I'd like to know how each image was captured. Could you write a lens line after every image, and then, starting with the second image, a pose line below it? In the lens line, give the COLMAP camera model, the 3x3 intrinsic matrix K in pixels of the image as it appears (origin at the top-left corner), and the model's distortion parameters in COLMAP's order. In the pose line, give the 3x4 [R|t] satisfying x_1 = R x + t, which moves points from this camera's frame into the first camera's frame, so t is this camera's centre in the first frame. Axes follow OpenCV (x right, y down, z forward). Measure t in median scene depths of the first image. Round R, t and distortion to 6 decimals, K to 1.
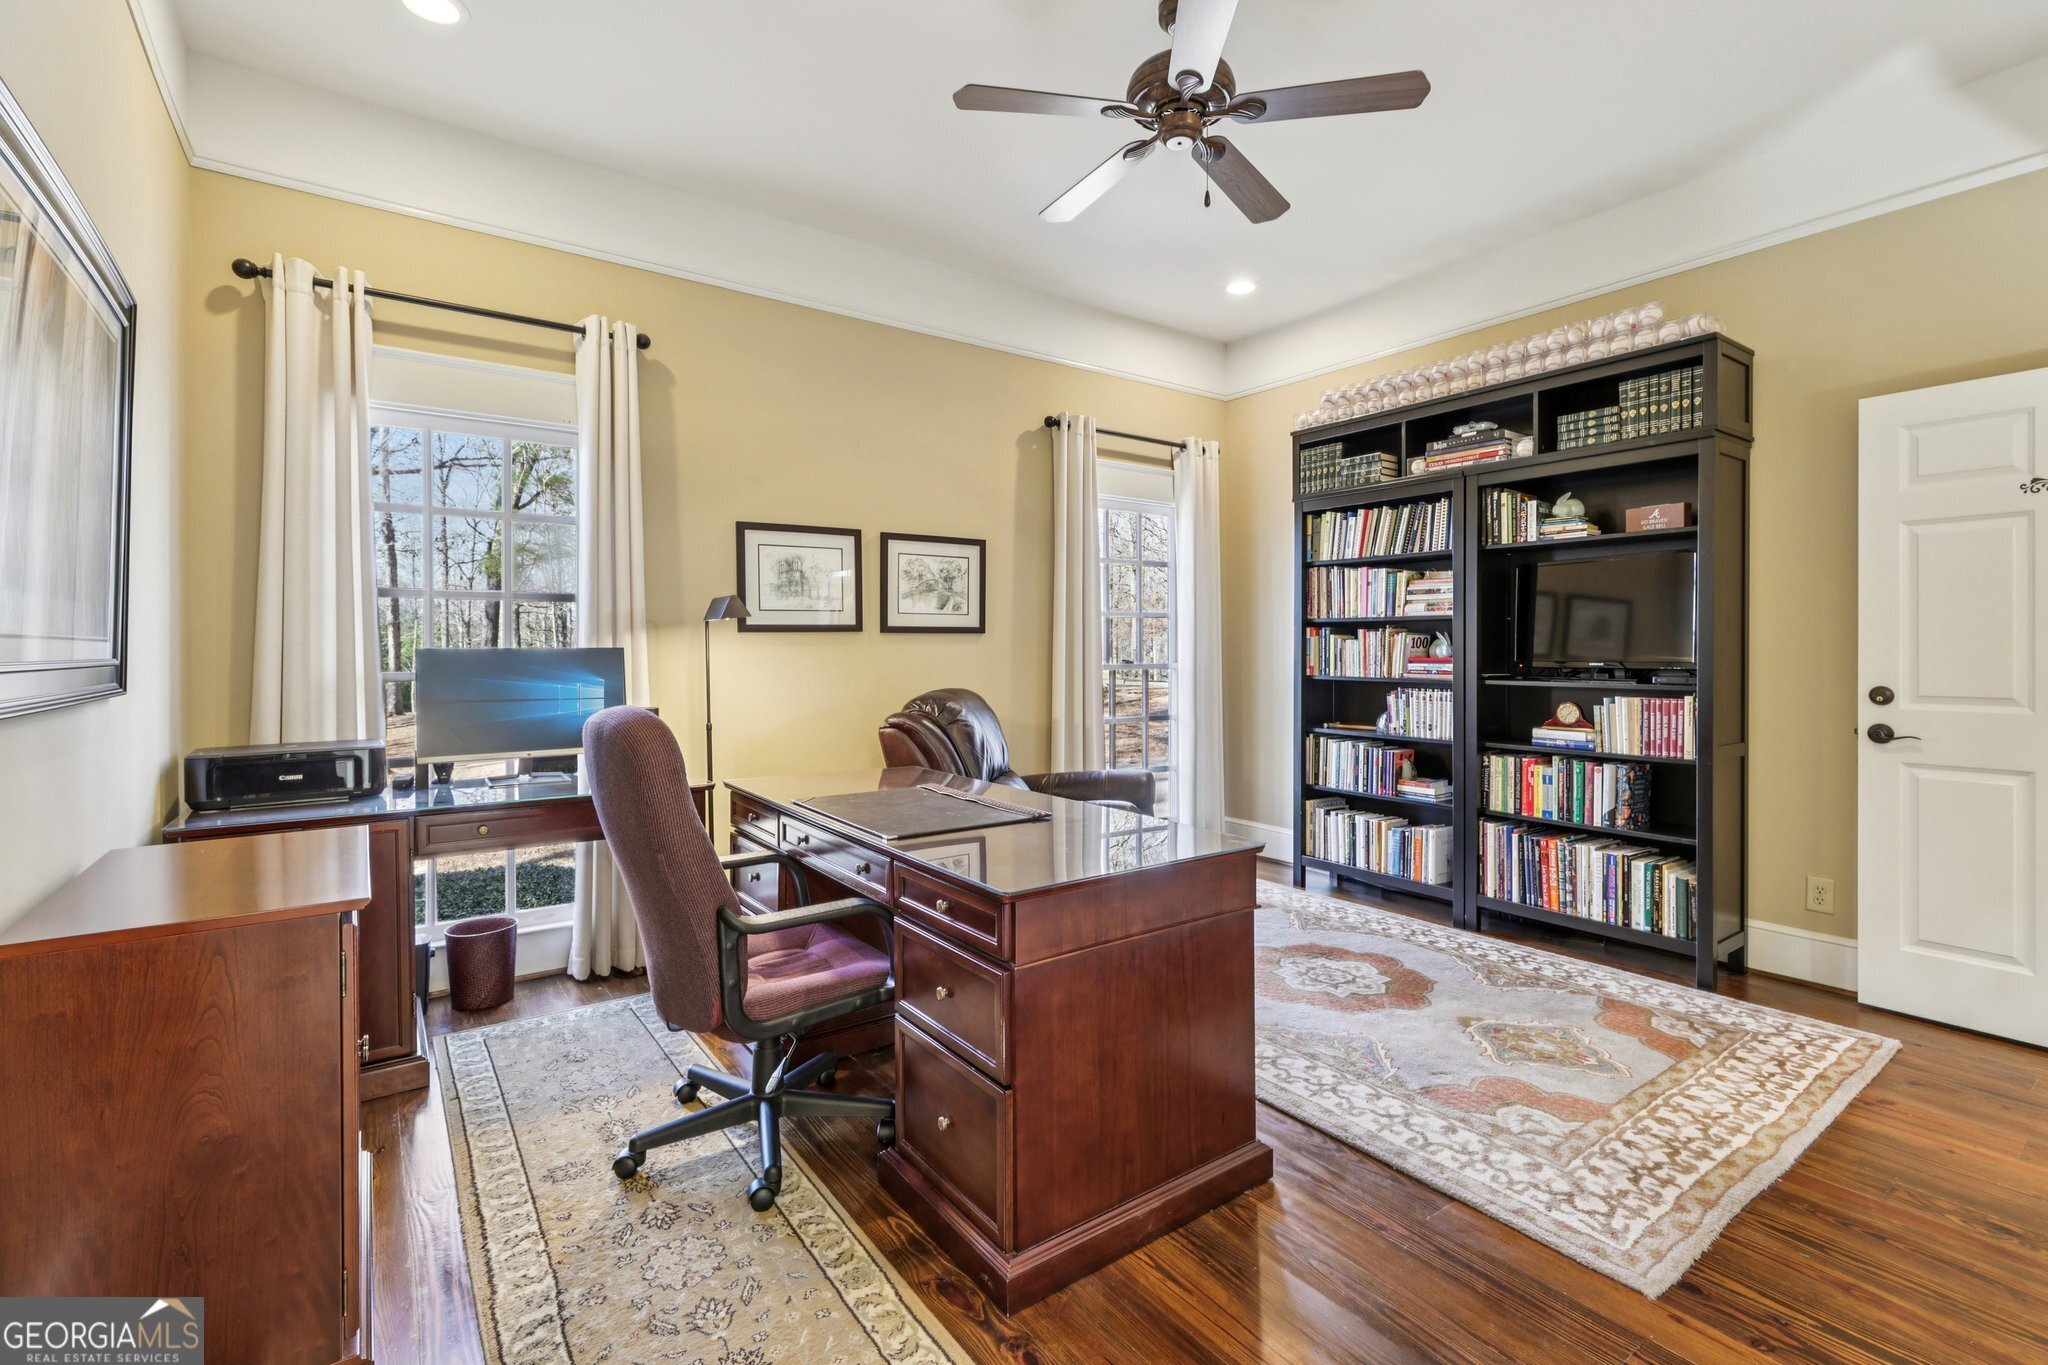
lens RADIAL K [[917.6, 0, 1043.3], [0, 917.6, 651.0], [0, 0, 1]] dist [0.001157, -0.000287]
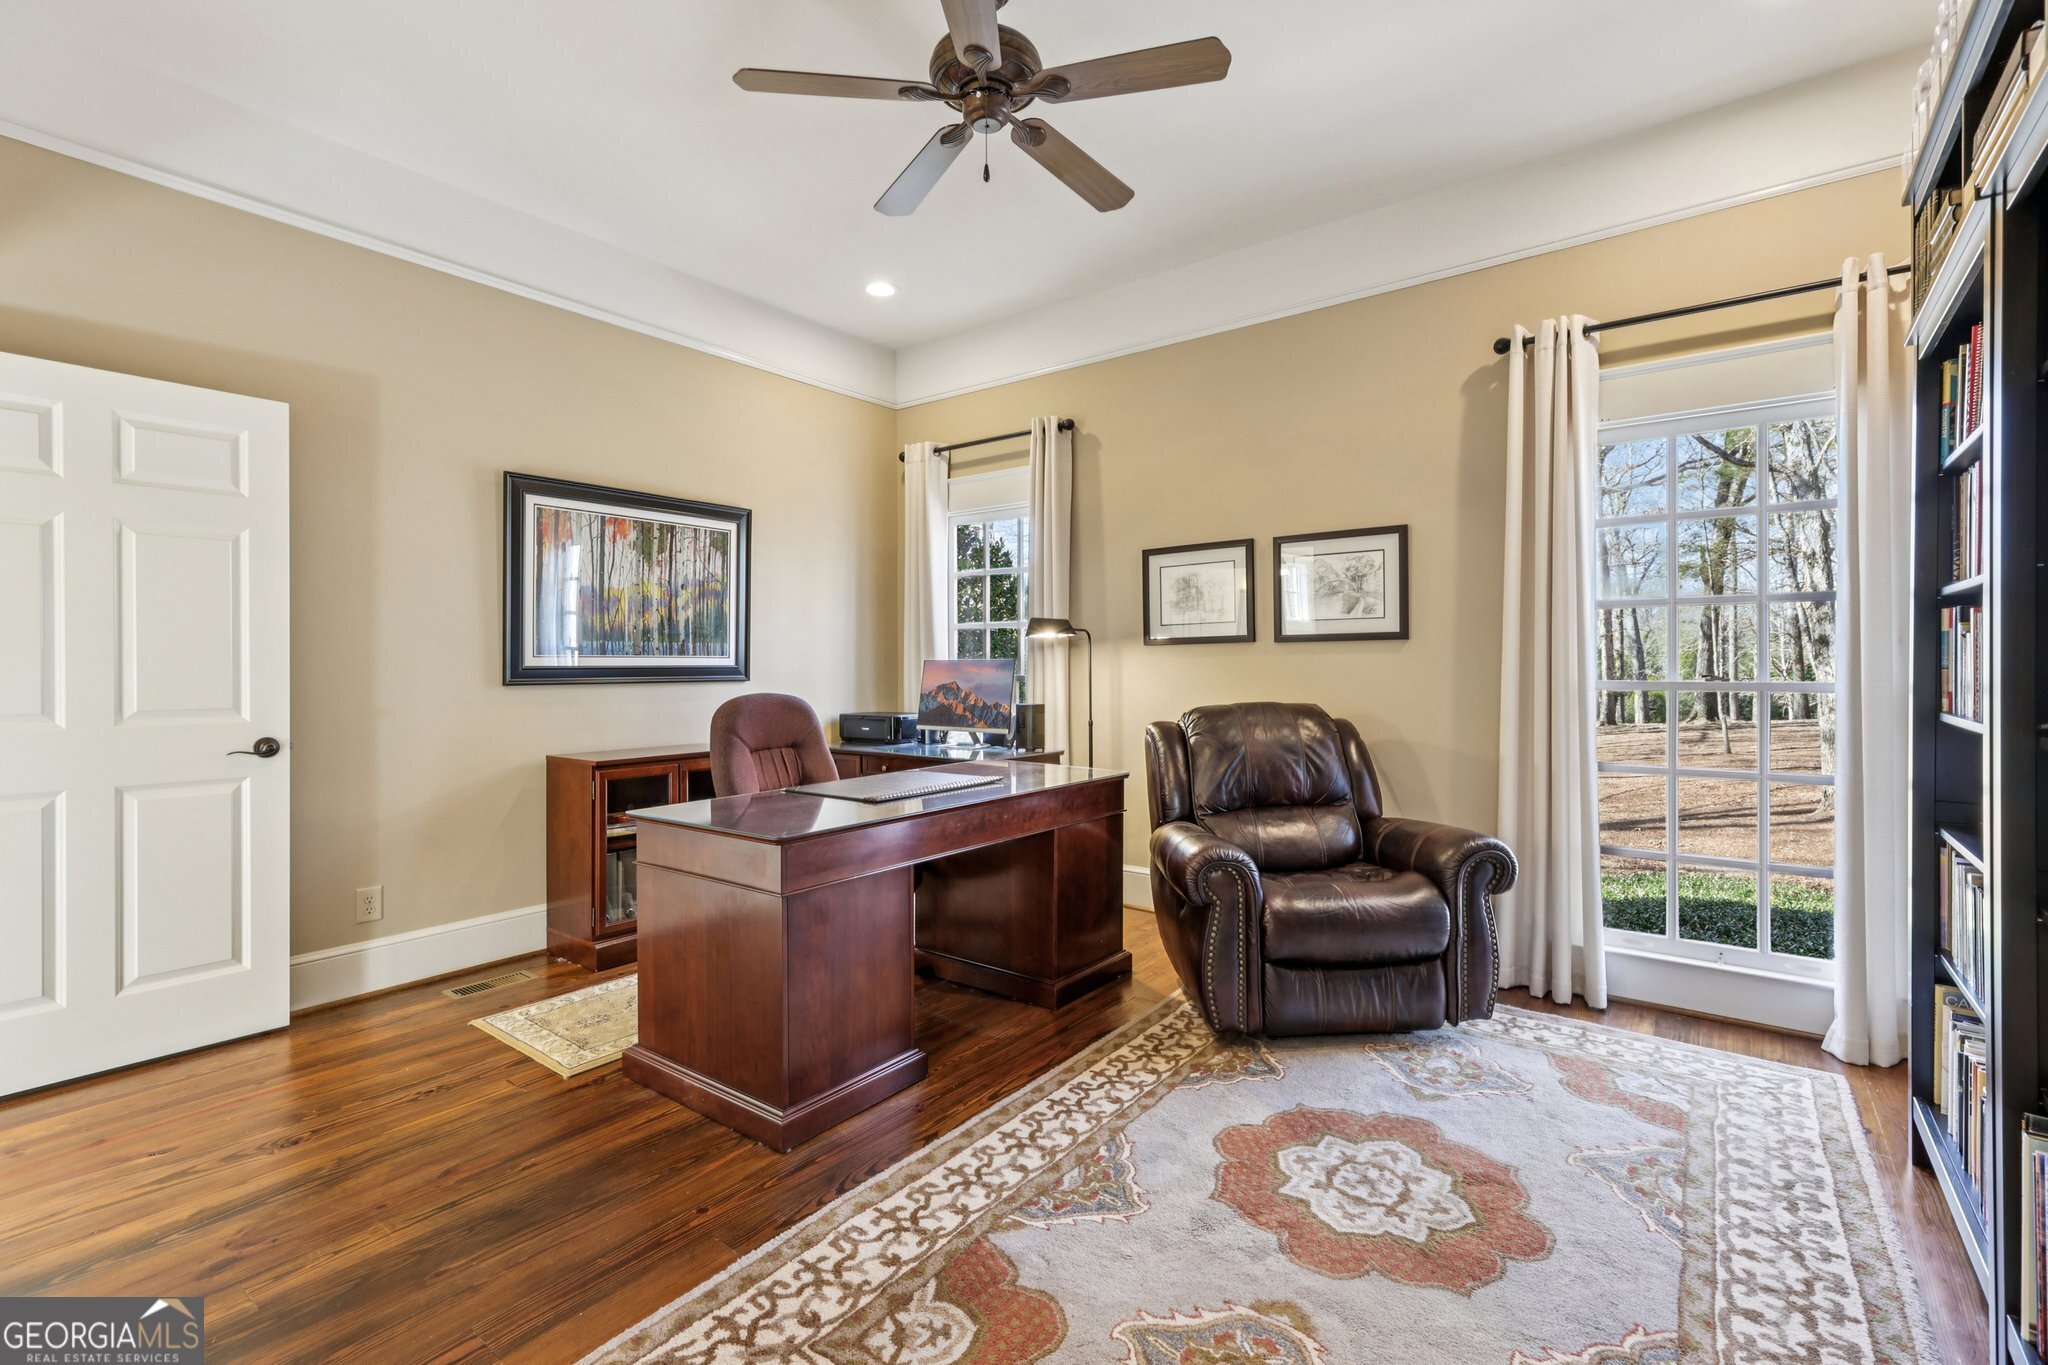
lens RADIAL K [[917.6, 0, 1026.6], [0, 917.6, 668.9], [0, 0, 1]] dist [0.001157, -0.000287]
pose [[0.282916, 0.005317, -0.959130, 0.711913], [0.000475, 0.999984, 0.005684, 0.002343], [0.959145, -0.002064, 0.282909, 0.511893]]
